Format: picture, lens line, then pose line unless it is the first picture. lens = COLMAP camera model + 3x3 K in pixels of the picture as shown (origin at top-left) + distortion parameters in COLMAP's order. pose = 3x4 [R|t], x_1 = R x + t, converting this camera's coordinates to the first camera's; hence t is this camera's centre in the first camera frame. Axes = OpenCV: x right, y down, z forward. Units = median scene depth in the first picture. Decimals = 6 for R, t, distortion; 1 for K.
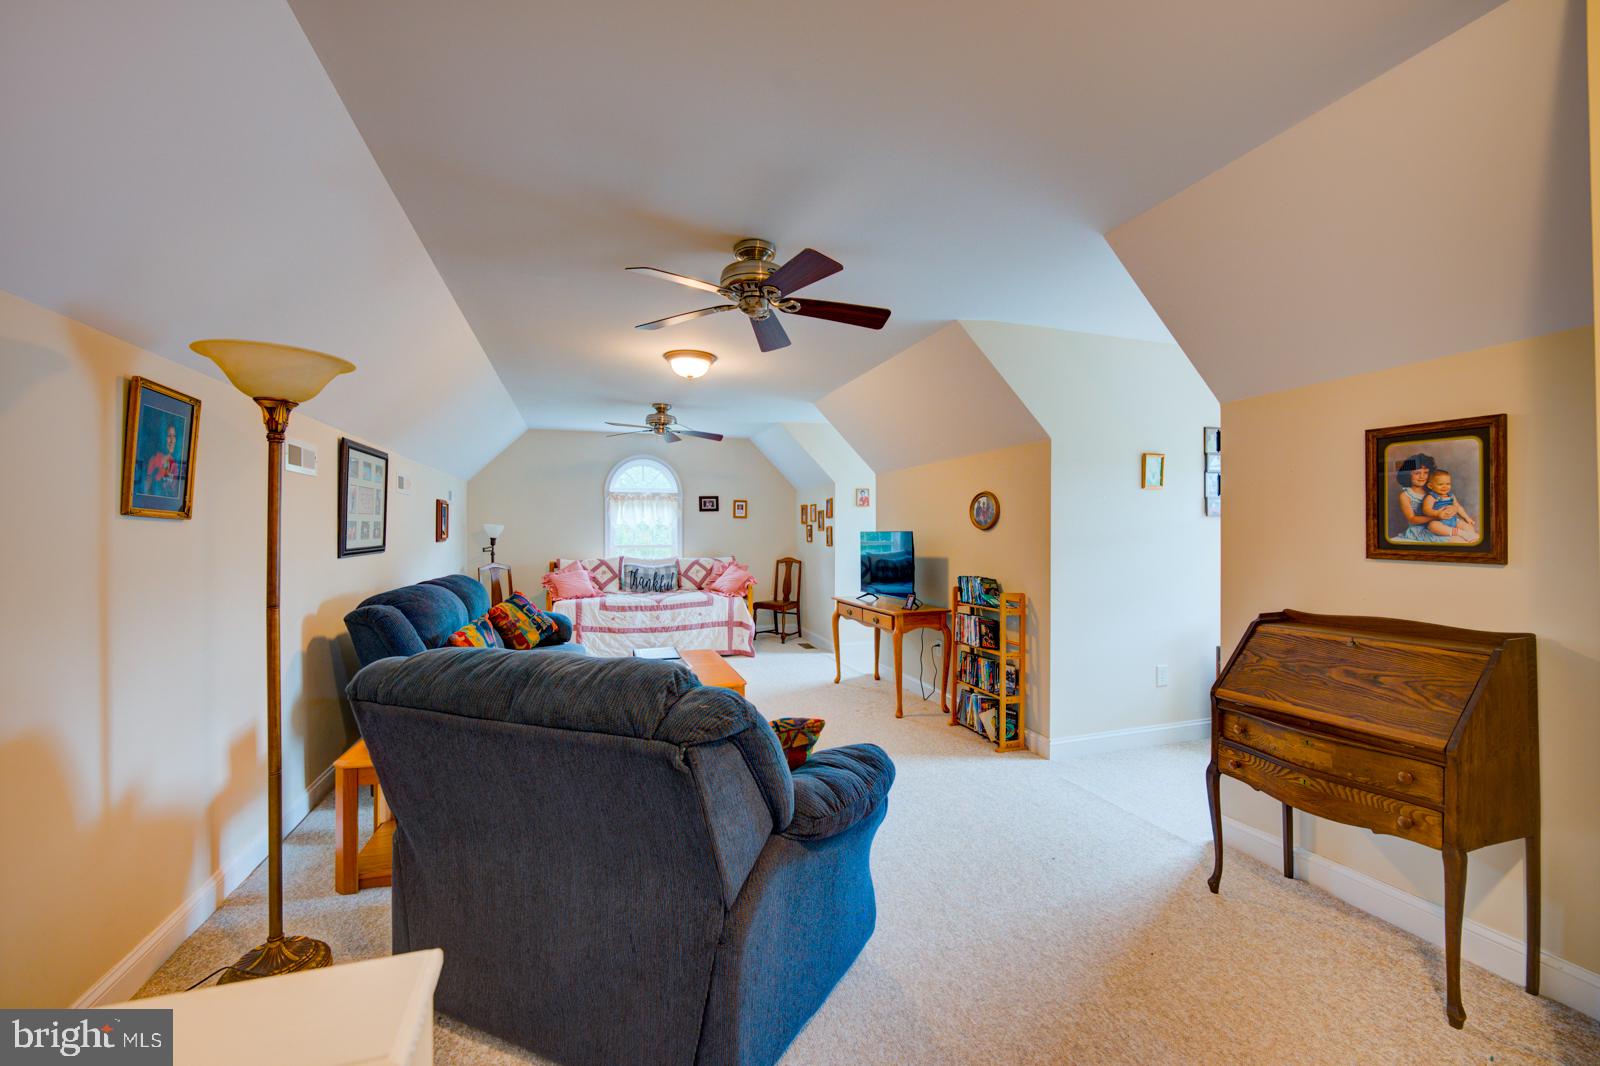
lens RADIAL K [[645.2, 0, 800.6], [0, 645.2, 529.2], [0, 0, 1]] dist [-0.005337, -0.003689]
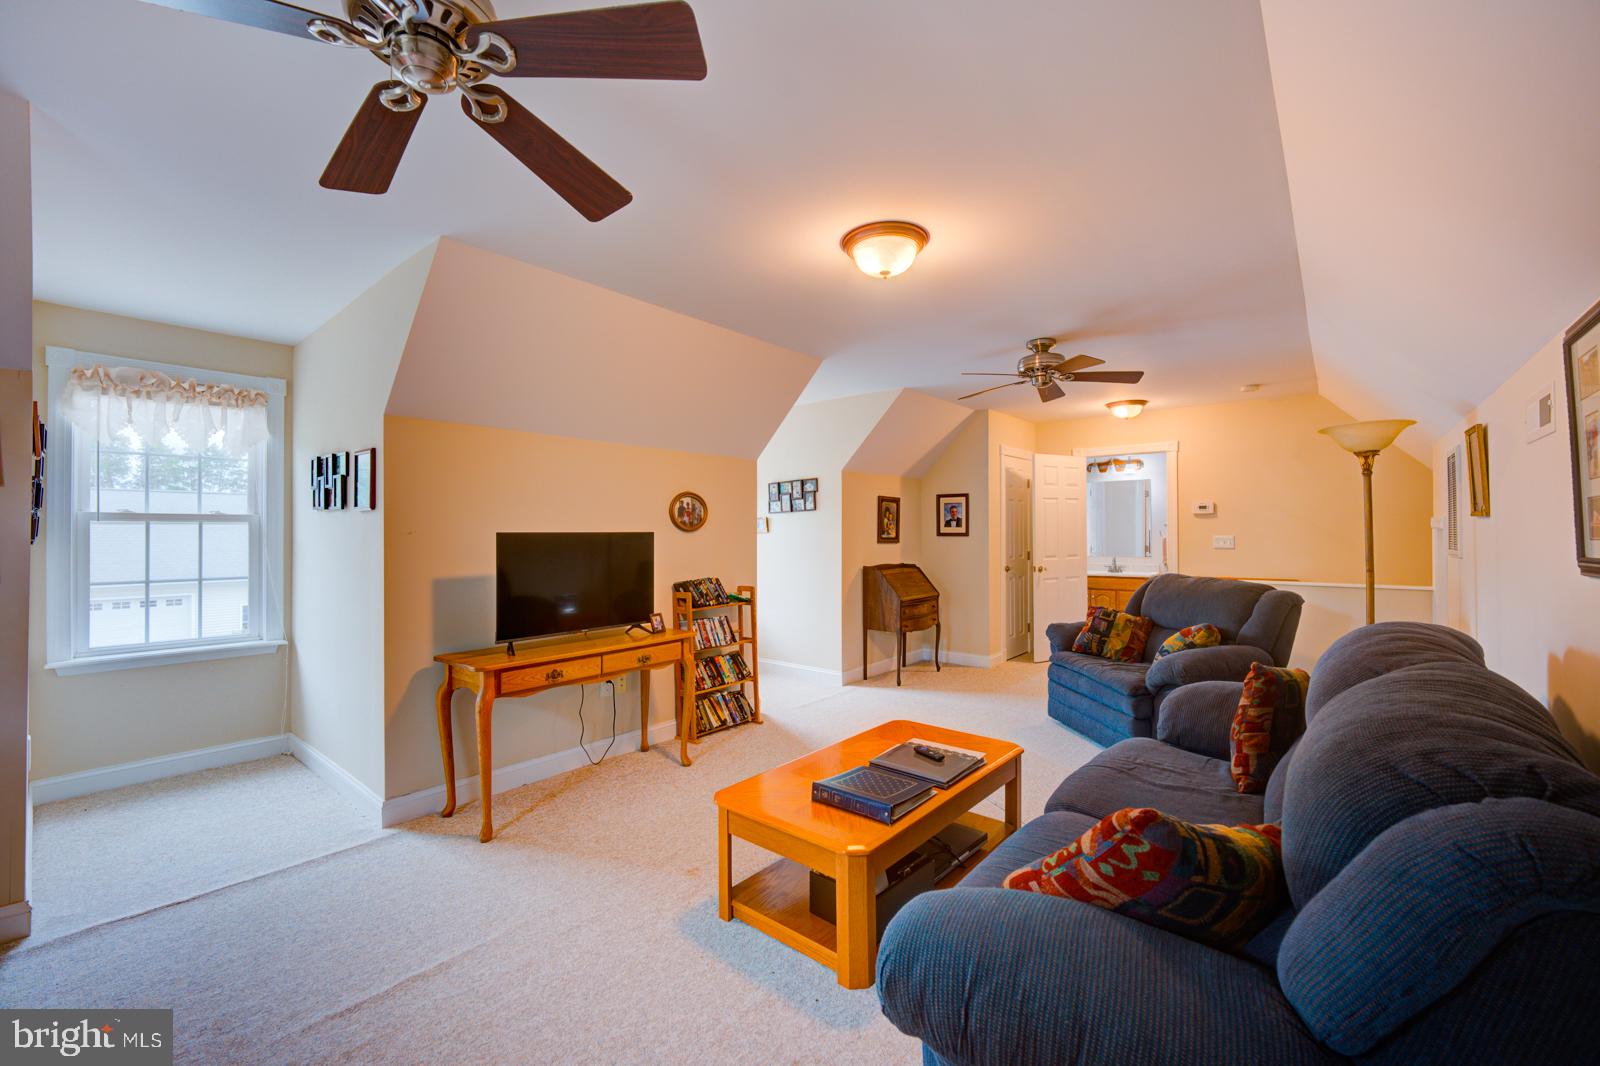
lens RADIAL K [[645.2, 0, 800.6], [0, 645.2, 529.2], [0, 0, 1]] dist [-0.005337, -0.003689]
pose [[-0.519879, 0.015547, 0.854098, -1.267262], [0.004343, 0.999870, -0.015557, 0.028273], [-0.854229, -0.004378, -0.519879, 2.712642]]
